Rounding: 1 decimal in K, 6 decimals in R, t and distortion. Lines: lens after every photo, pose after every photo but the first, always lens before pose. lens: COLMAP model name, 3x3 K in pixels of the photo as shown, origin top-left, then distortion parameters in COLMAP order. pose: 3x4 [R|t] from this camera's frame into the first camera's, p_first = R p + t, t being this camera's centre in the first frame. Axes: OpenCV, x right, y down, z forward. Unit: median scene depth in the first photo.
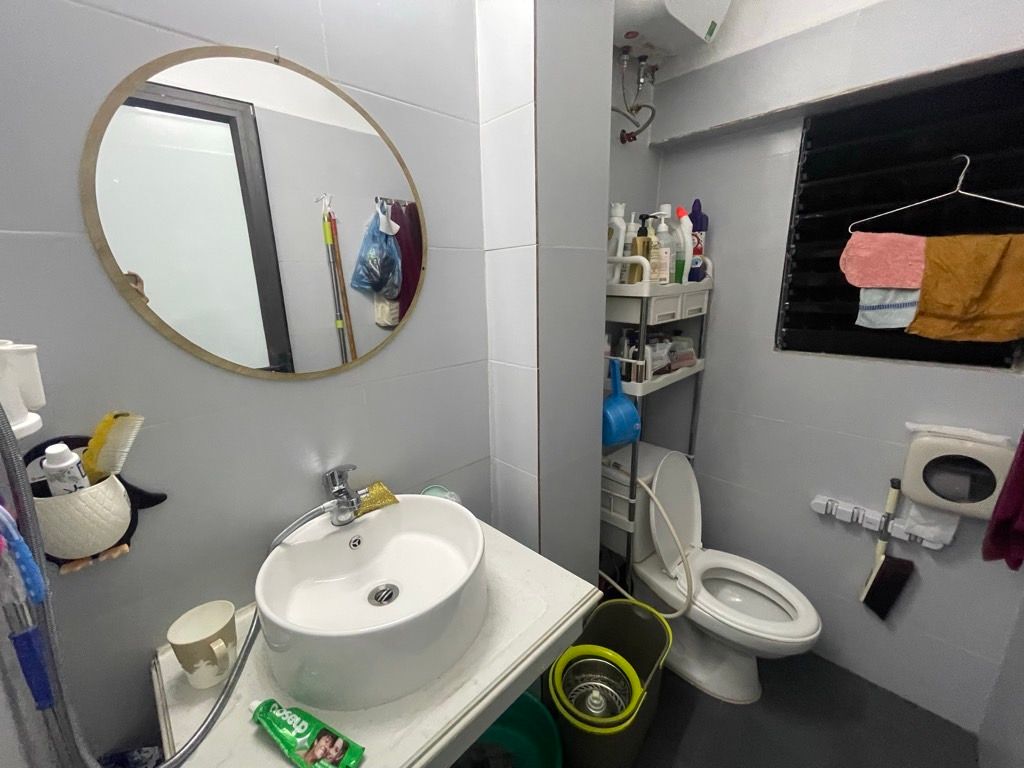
lens RADIAL K [[418.7, 0, 512.0], [0, 418.7, 384.0], [0, 0, 1]] dist [0.000470, -0.000020]
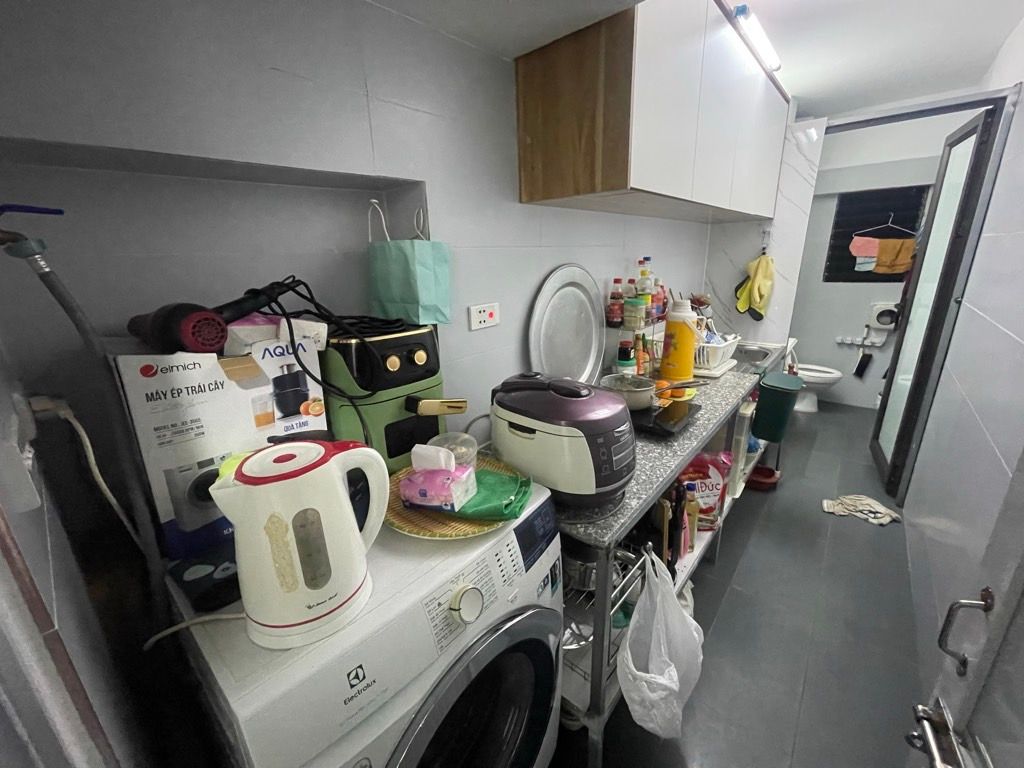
lens RADIAL K [[411.2, 0, 512.0], [0, 411.2, 384.0], [0, 0, 1]] dist [0.000587, -0.000210]
pose [[0.996407, -0.039130, 0.075107, -1.734725], [0.034517, 0.997494, 0.061758, 0.377107], [-0.077335, -0.058944, 0.995261, -1.639596]]
